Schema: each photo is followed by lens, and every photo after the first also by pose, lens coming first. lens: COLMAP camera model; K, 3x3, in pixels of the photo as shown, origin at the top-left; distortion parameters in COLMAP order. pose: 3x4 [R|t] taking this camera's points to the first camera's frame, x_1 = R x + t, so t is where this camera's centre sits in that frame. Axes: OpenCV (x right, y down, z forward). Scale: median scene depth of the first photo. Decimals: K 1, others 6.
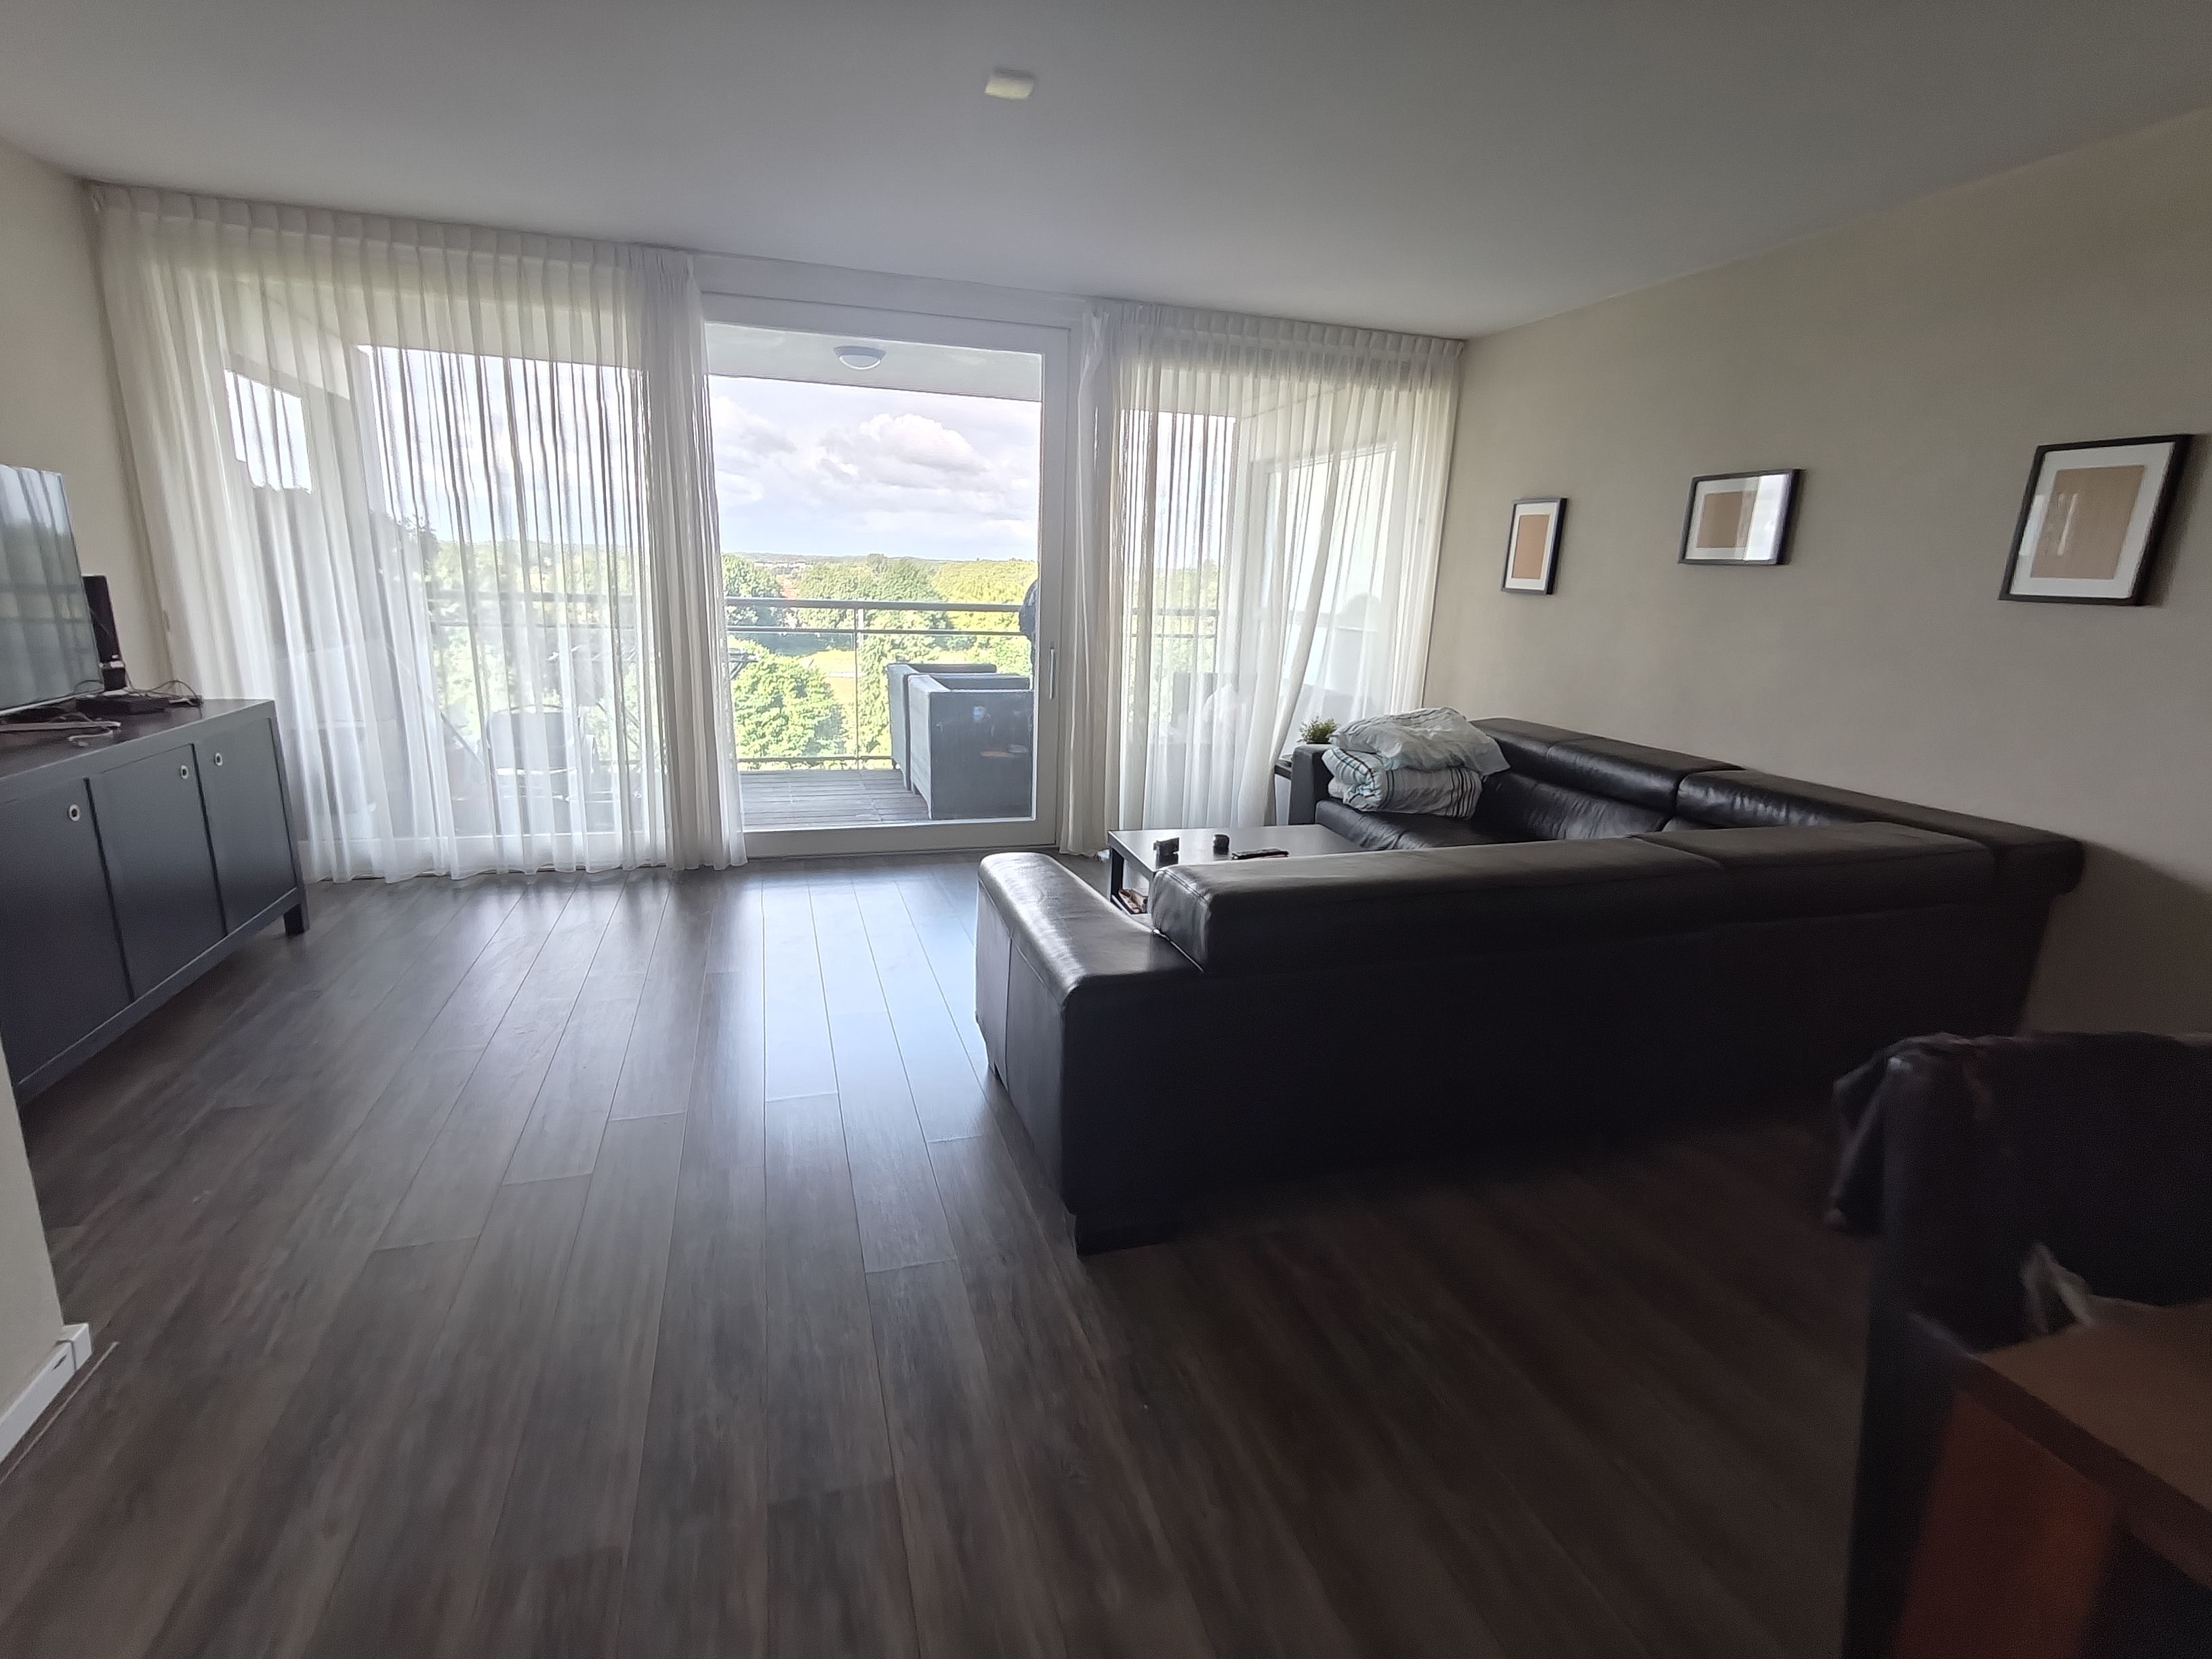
lens RADIAL K [[1031.9, 0, 1101.0], [0, 1031.9, 816.3], [0, 0, 1]] dist [-0.005360, 0.000257]
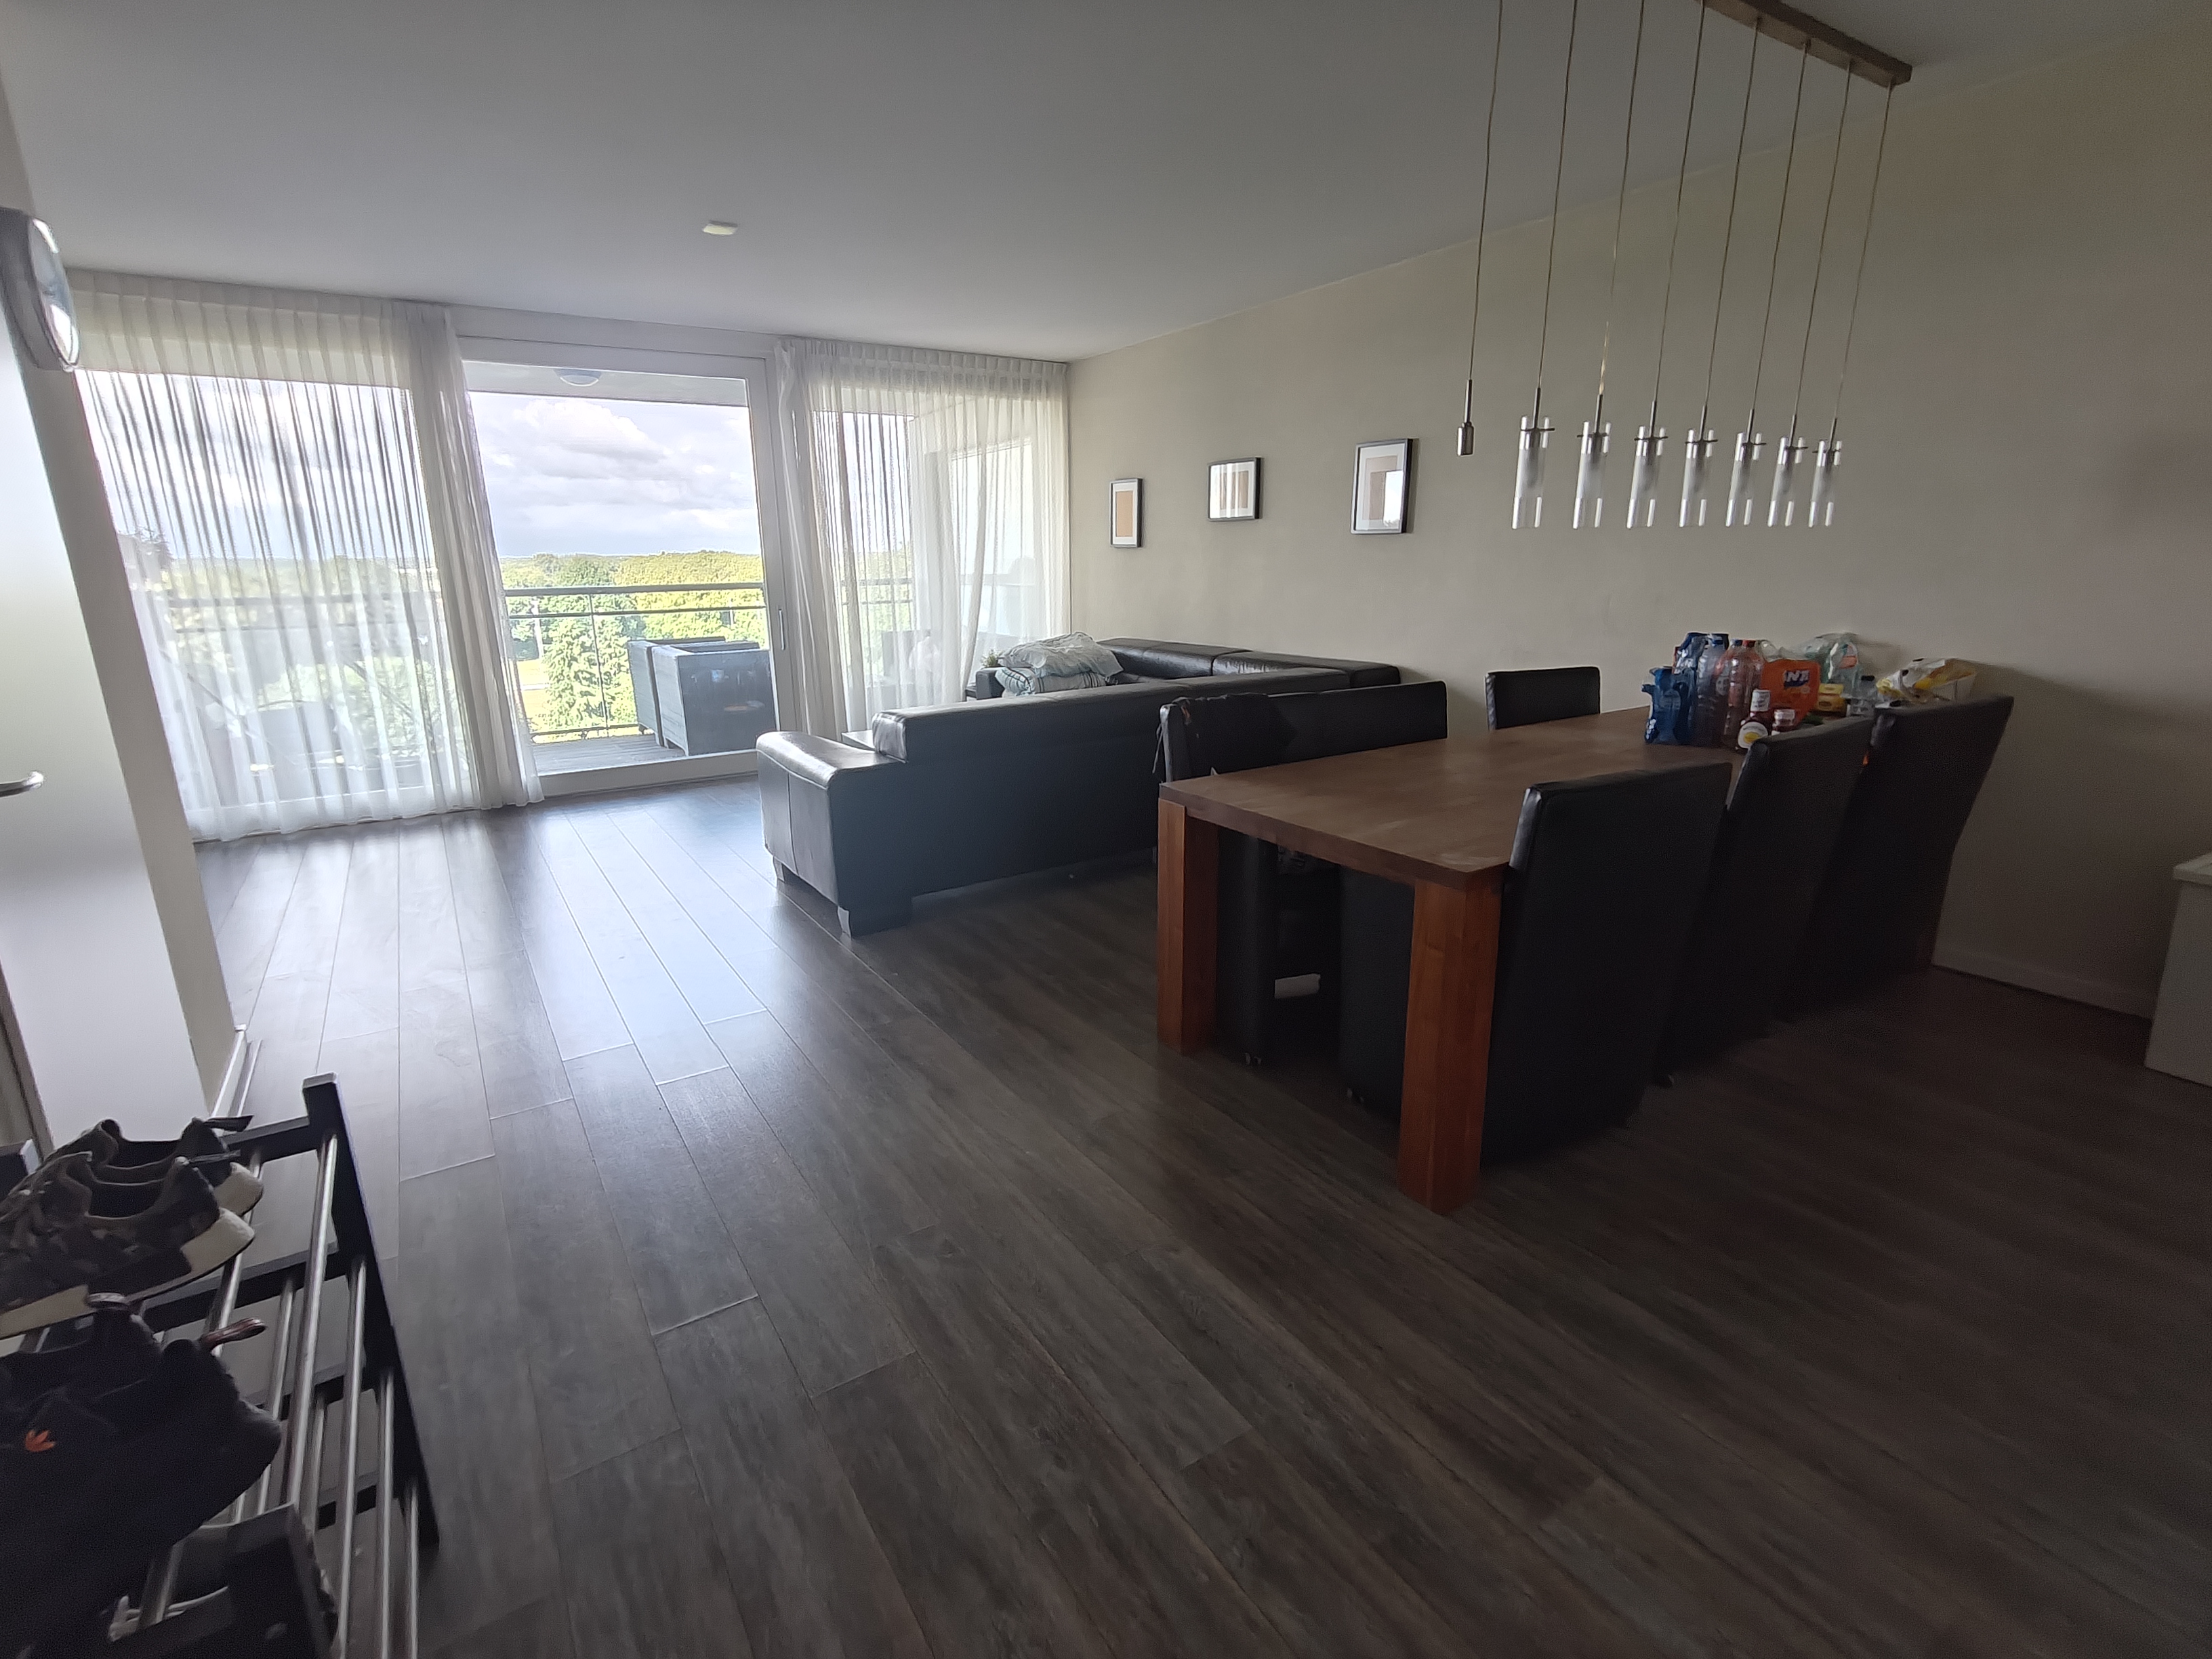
lens RADIAL K [[1031.9, 0, 1086.1], [0, 1031.9, 828.1], [0, 0, 1]] dist [-0.005360, 0.000257]
pose [[0.964638, -0.115007, 0.237163, -0.014630], [0.108043, 0.993250, 0.042201, 0.093973], [-0.240415, -0.015085, 0.970553, -0.337900]]
